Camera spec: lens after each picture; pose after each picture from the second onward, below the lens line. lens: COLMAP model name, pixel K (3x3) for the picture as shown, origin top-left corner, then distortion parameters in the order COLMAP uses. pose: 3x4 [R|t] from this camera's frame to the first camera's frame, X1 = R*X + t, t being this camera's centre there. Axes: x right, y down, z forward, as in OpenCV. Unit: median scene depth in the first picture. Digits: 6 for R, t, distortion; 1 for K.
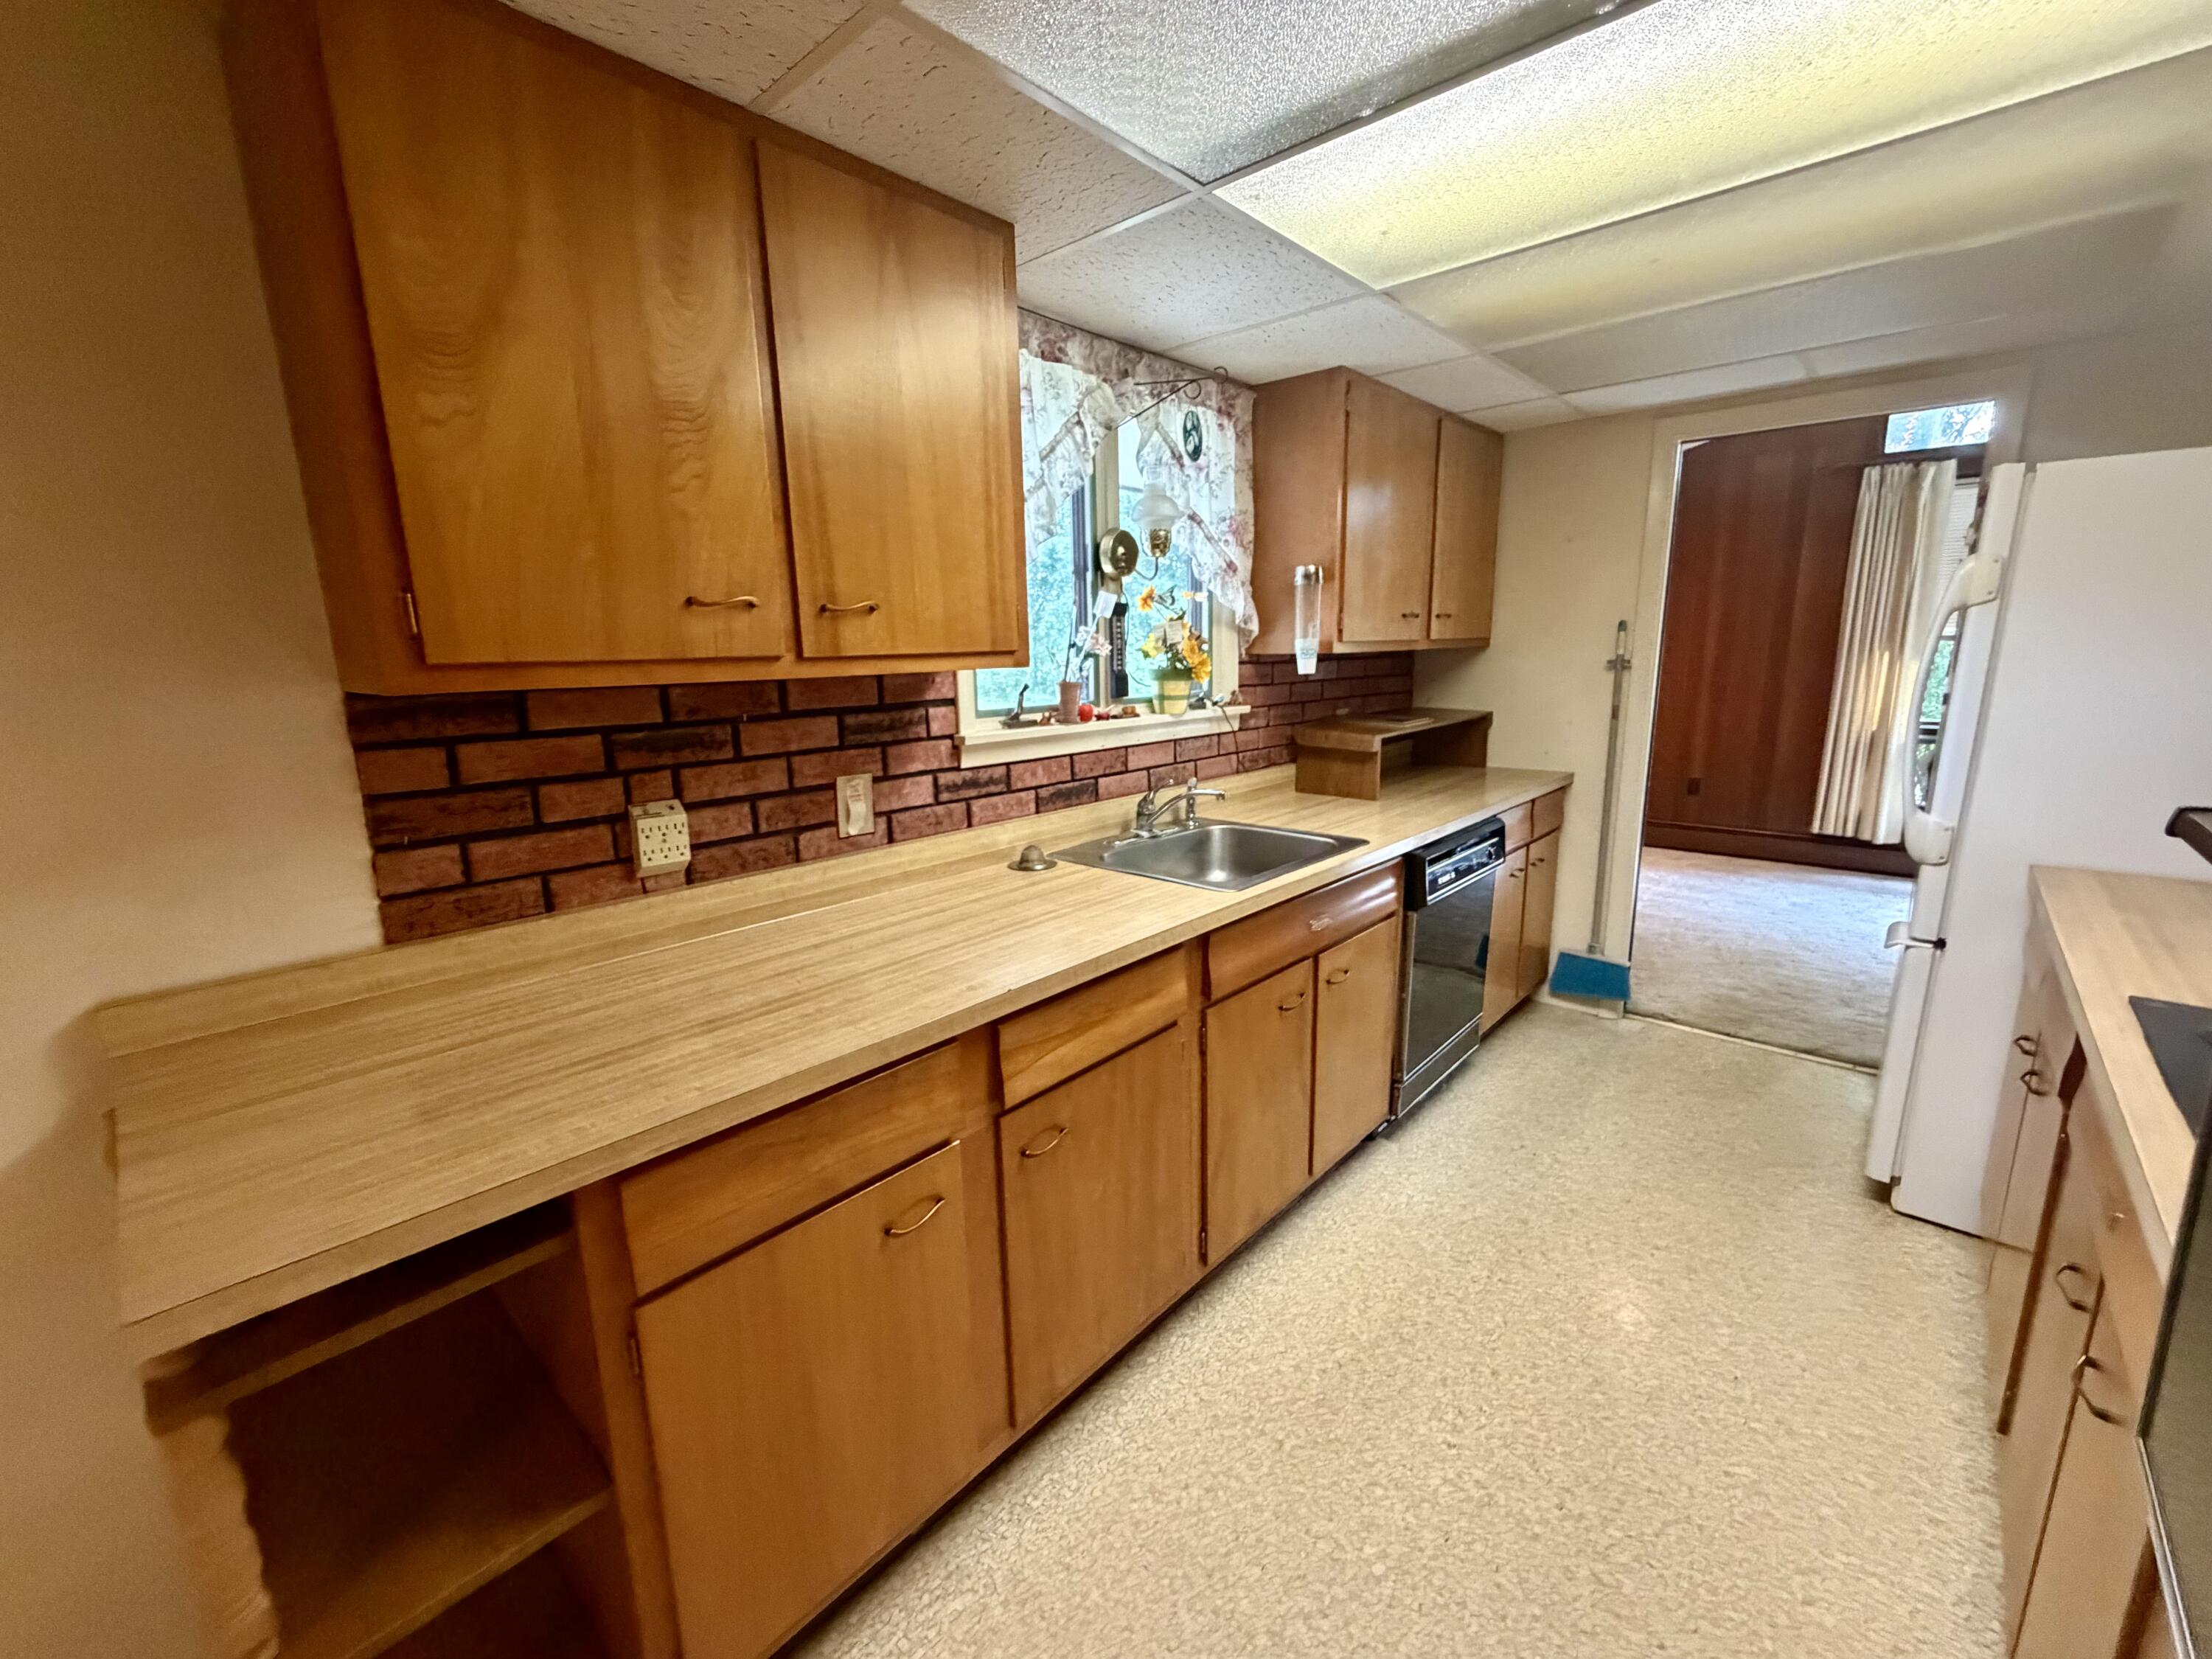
lens RADIAL K [[901.4, 0, 1108.9], [0, 901.4, 829.7], [0, 0, 1]] dist [-0.000723, -0.000036]
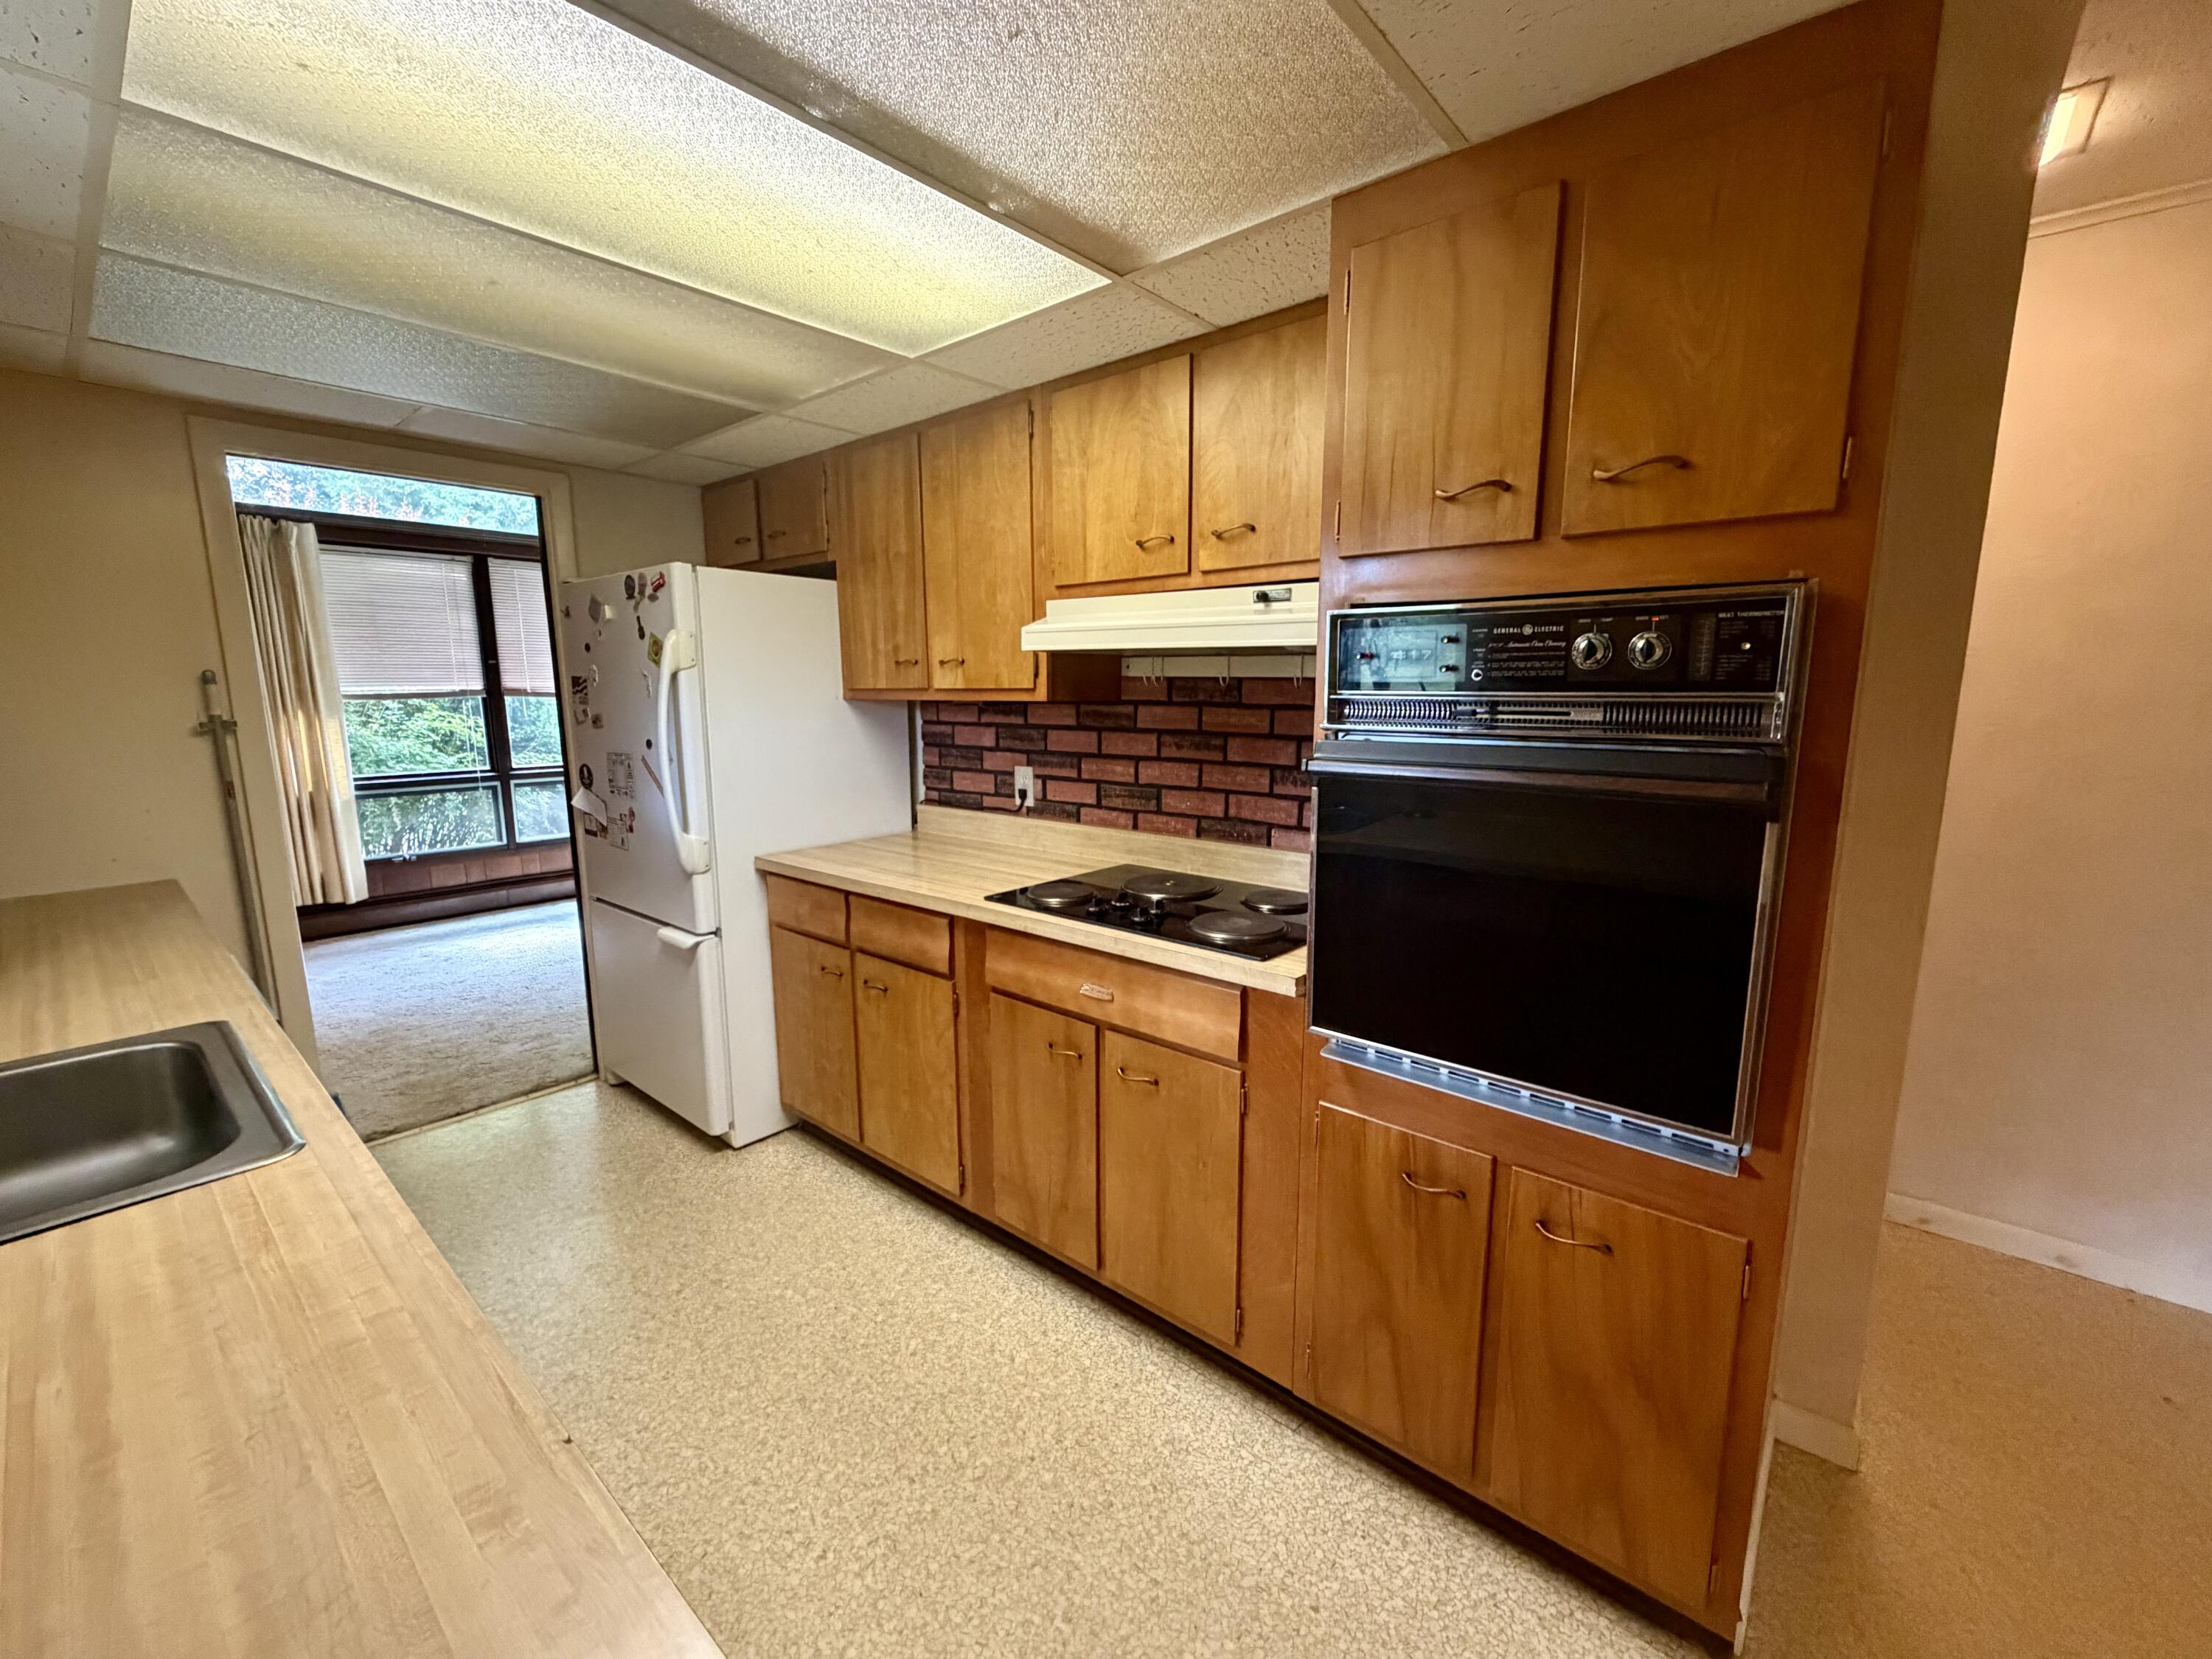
lens RADIAL K [[901.4, 0, 1110.3], [0, 901.4, 830.7], [0, 0, 1]] dist [-0.000723, -0.000036]
pose [[-0.030268, -0.140810, 0.989574, -0.388024], [0.205115, 0.968083, 0.144026, -0.095019], [-0.978270, 0.207336, -0.000419, 0.496337]]
